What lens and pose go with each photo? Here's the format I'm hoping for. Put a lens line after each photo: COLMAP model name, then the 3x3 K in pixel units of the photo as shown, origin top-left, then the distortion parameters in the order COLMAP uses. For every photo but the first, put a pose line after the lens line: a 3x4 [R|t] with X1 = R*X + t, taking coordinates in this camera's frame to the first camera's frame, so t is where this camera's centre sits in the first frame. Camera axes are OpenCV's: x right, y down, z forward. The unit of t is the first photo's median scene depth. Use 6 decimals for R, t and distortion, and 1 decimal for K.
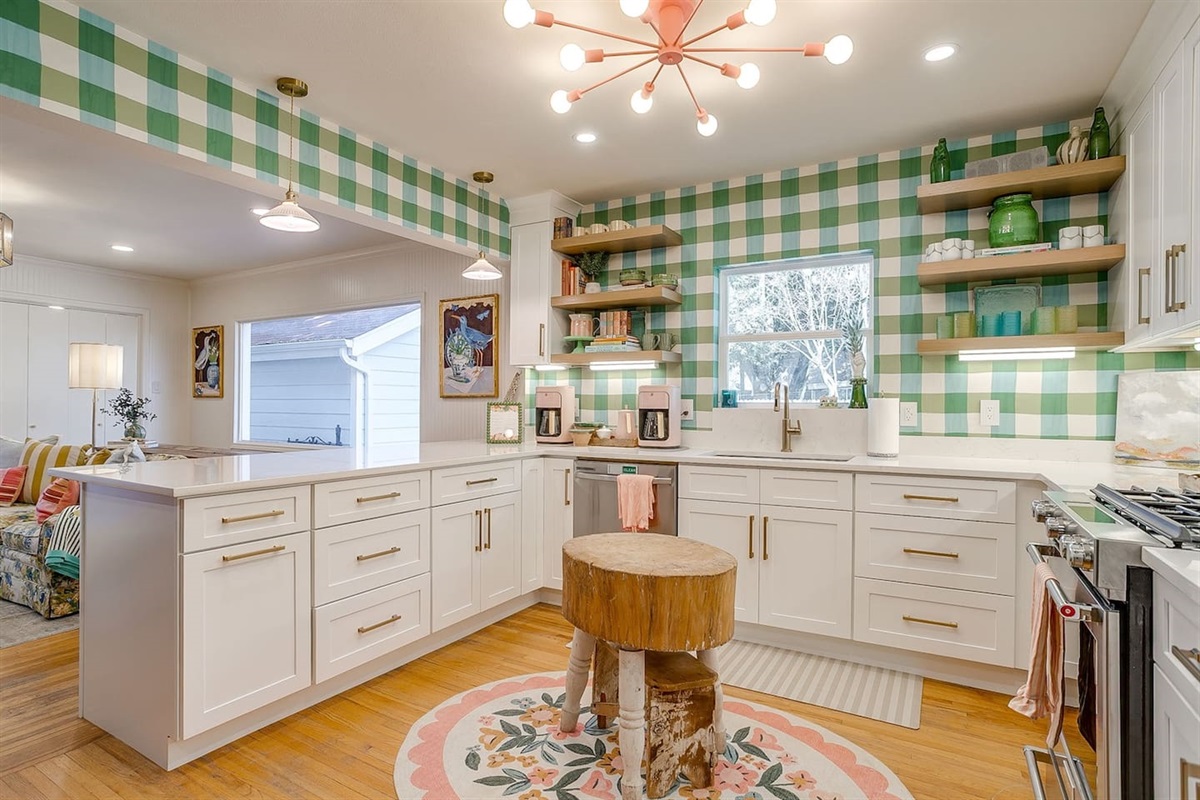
lens RADIAL K [[606.2, 0, 600.0], [0, 606.2, 400.0], [0, 0, 1]] dist [-0.056179, 0.041583]
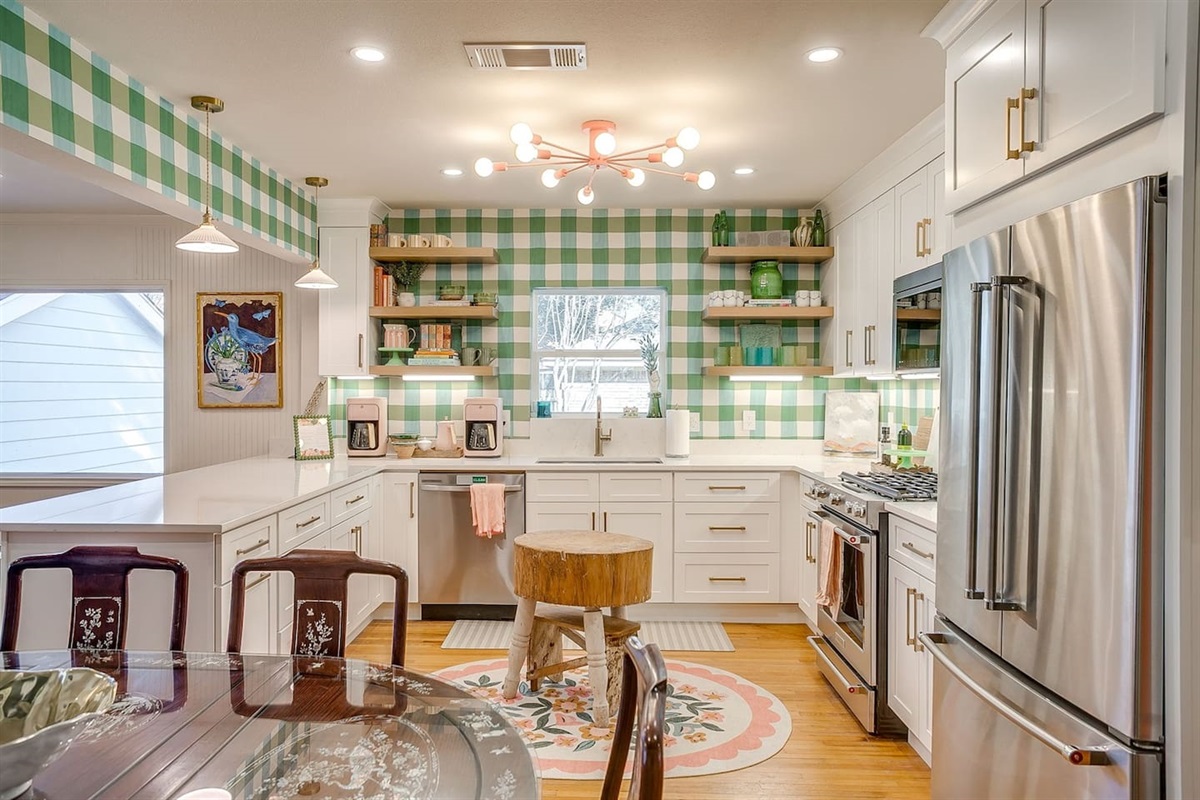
lens RADIAL K [[729.0, 0, 597.1], [0, 729.0, 388.8], [0, 0, 1]] dist [-0.005493, -0.000332]
pose [[0.884569, -0.003683, 0.466395, -0.334606], [0.000830, 0.999980, 0.006322, -0.050016], [-0.466409, -0.005205, 0.884554, -0.227035]]
